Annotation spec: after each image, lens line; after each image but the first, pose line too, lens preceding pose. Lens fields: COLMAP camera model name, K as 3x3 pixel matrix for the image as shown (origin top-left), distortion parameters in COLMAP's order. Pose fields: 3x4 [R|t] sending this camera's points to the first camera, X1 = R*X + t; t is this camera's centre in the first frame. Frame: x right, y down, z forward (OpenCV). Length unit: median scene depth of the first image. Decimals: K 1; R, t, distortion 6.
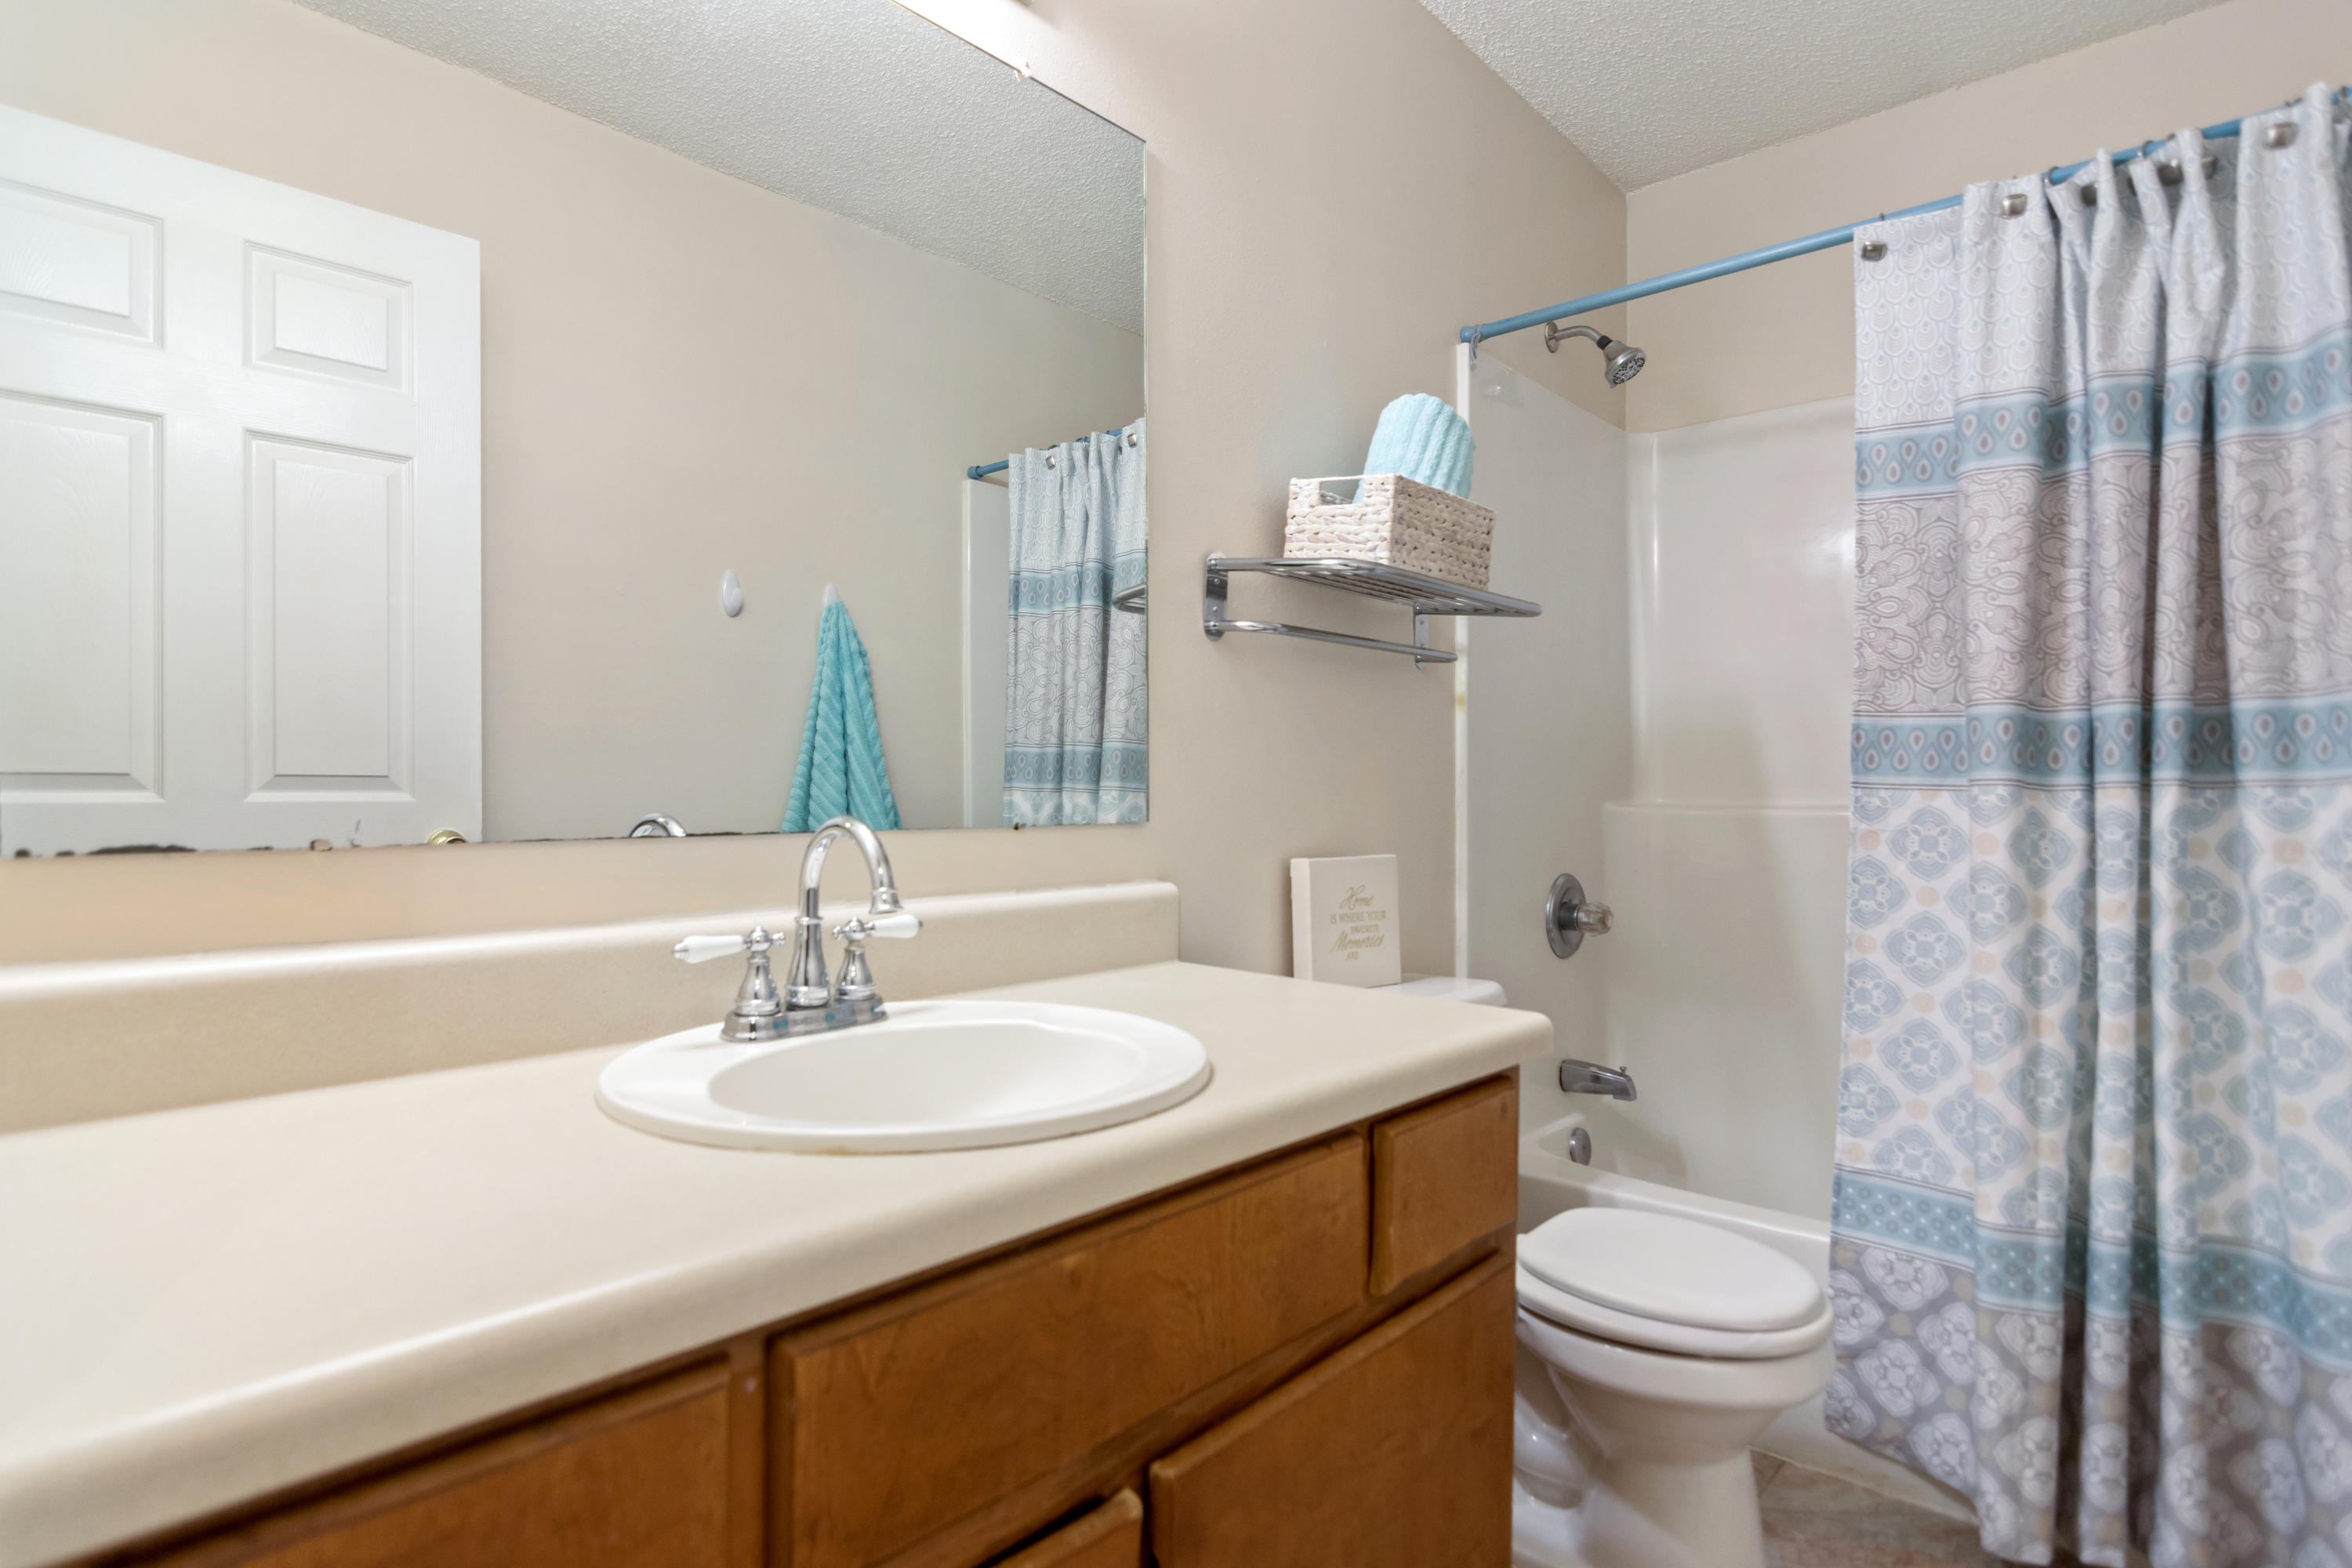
lens RADIAL K [[1220.8, 0, 1186.9], [0, 1220.8, 787.8], [0, 0, 1]] dist [0.002351, -0.000104]
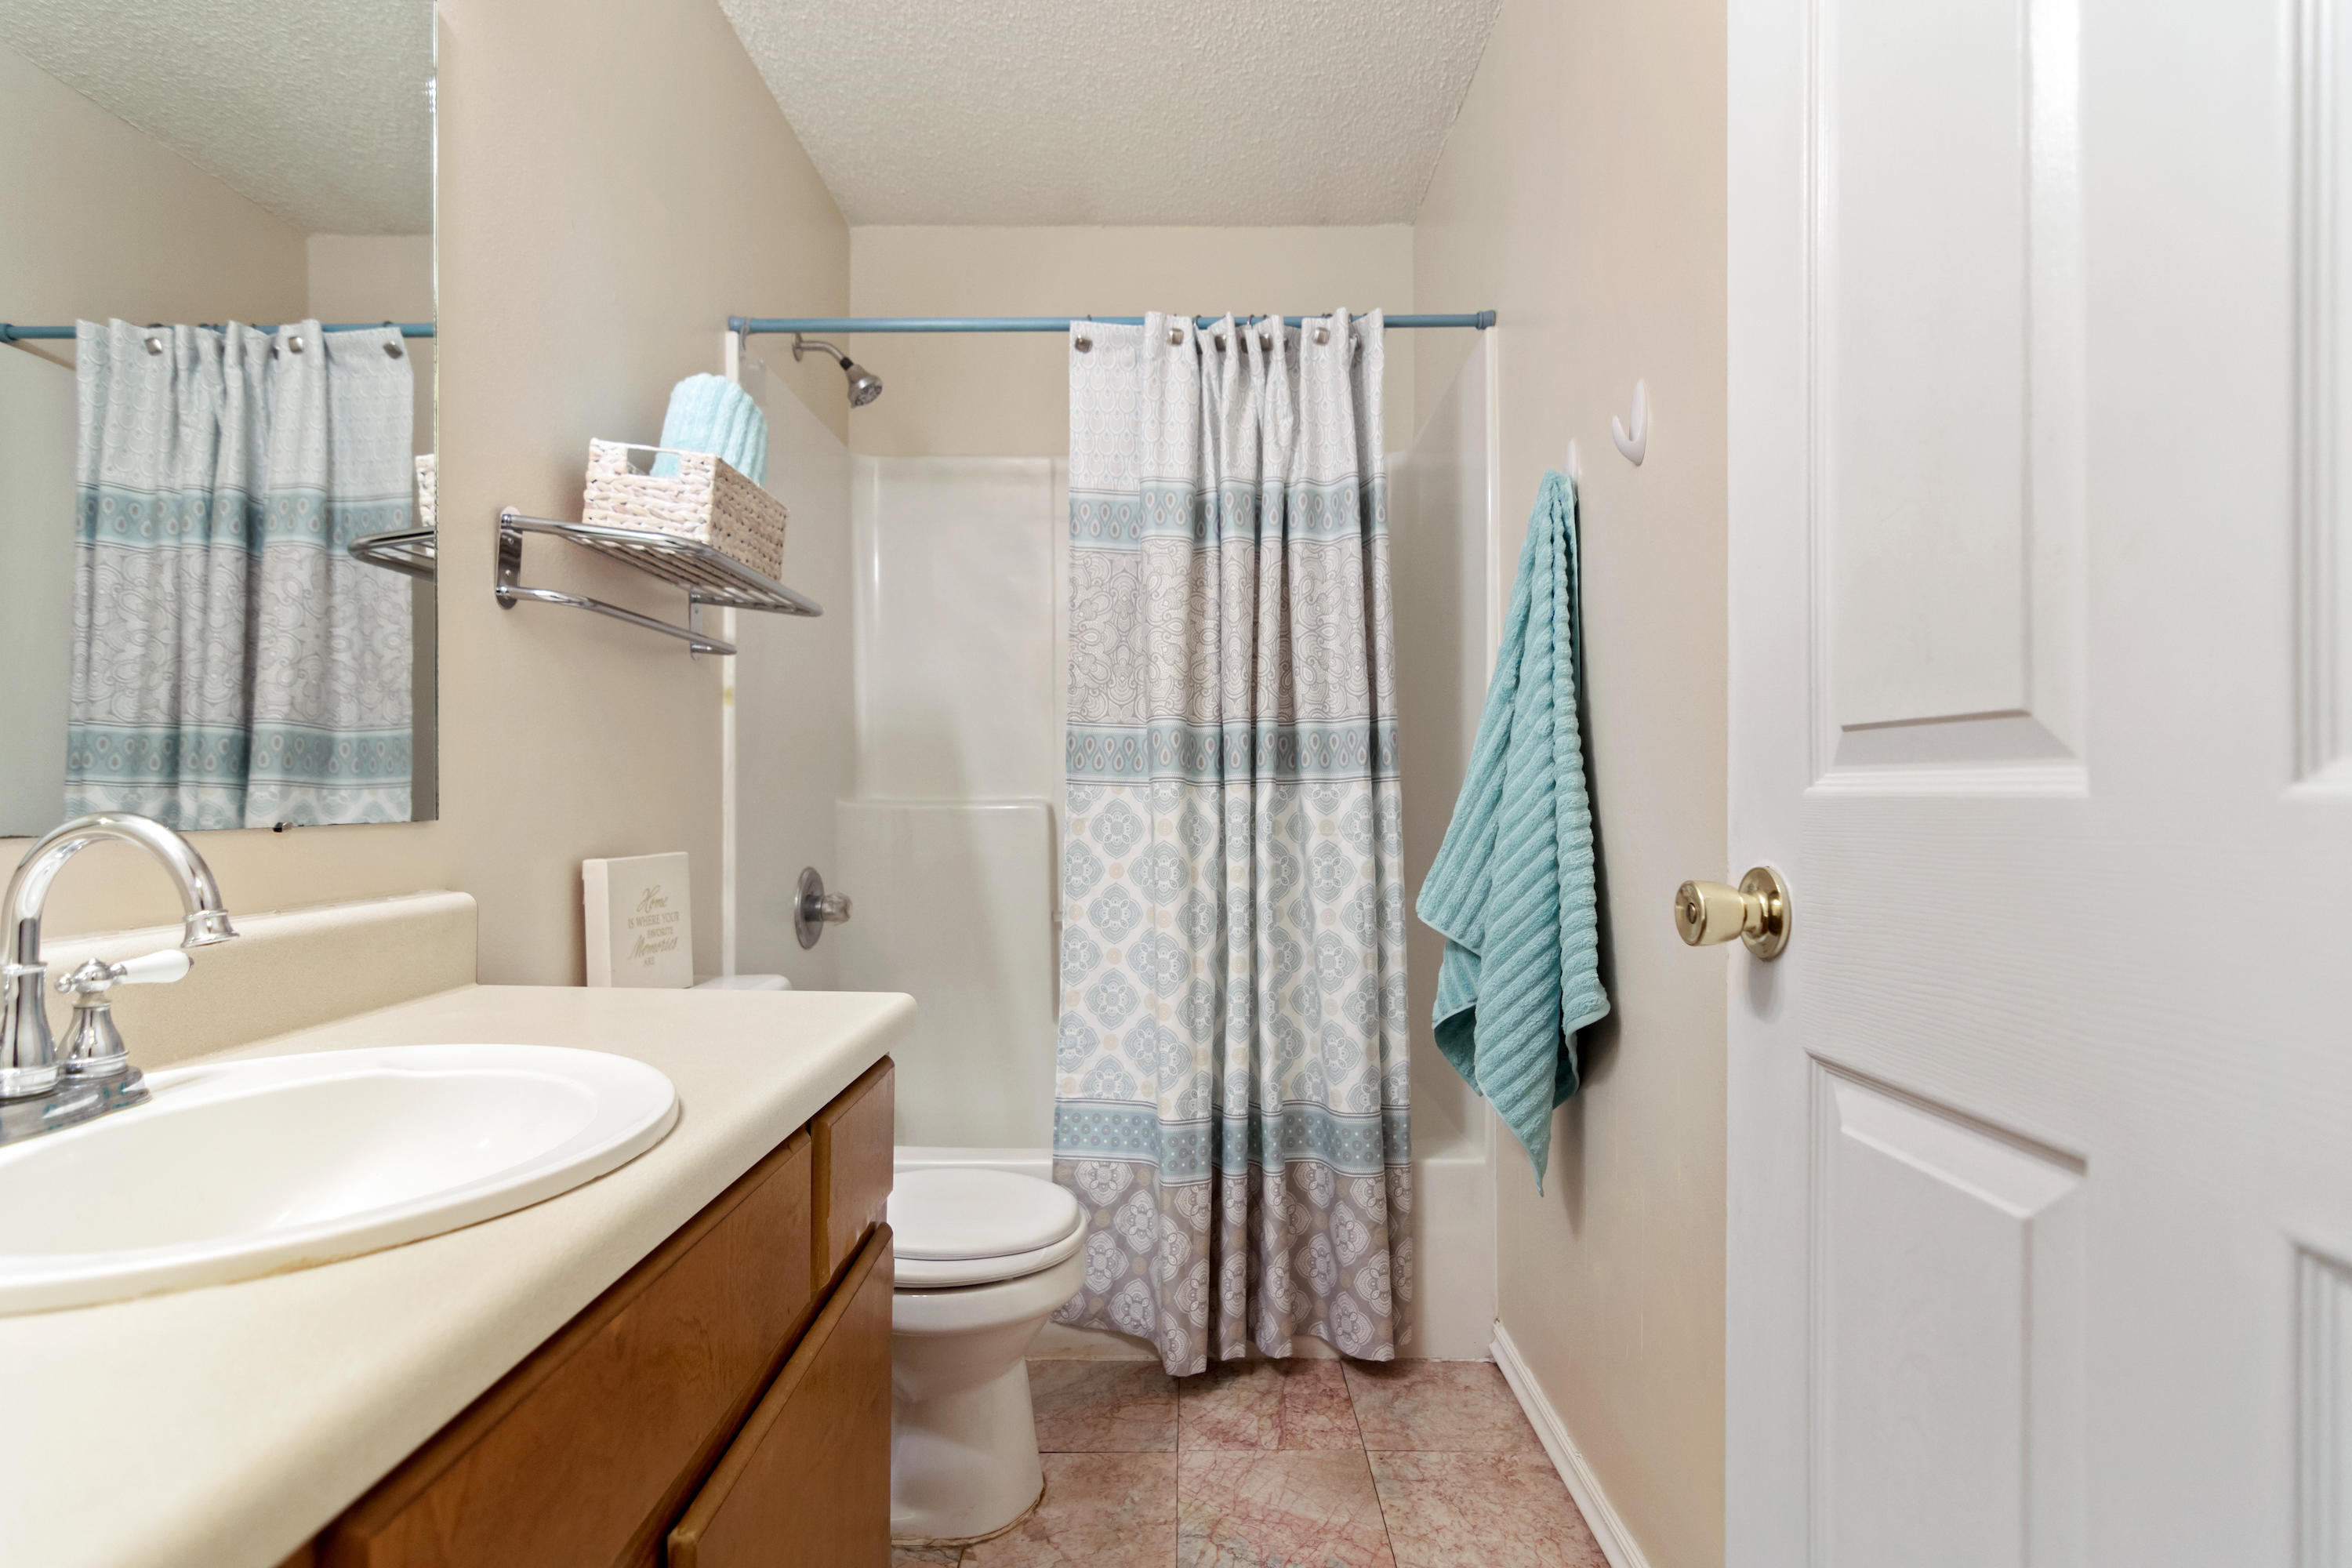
lens RADIAL K [[1182.2, 0, 1178.1], [0, 1182.2, 787.9], [0, 0, 1]] dist [0.006247, 0.001948]
pose [[0.752645, 0.001126, 0.658426, -0.150484], [-0.000355, 0.999999, -0.001305, 0.005646], [-0.658427, 0.000748, 0.752644, 0.050519]]
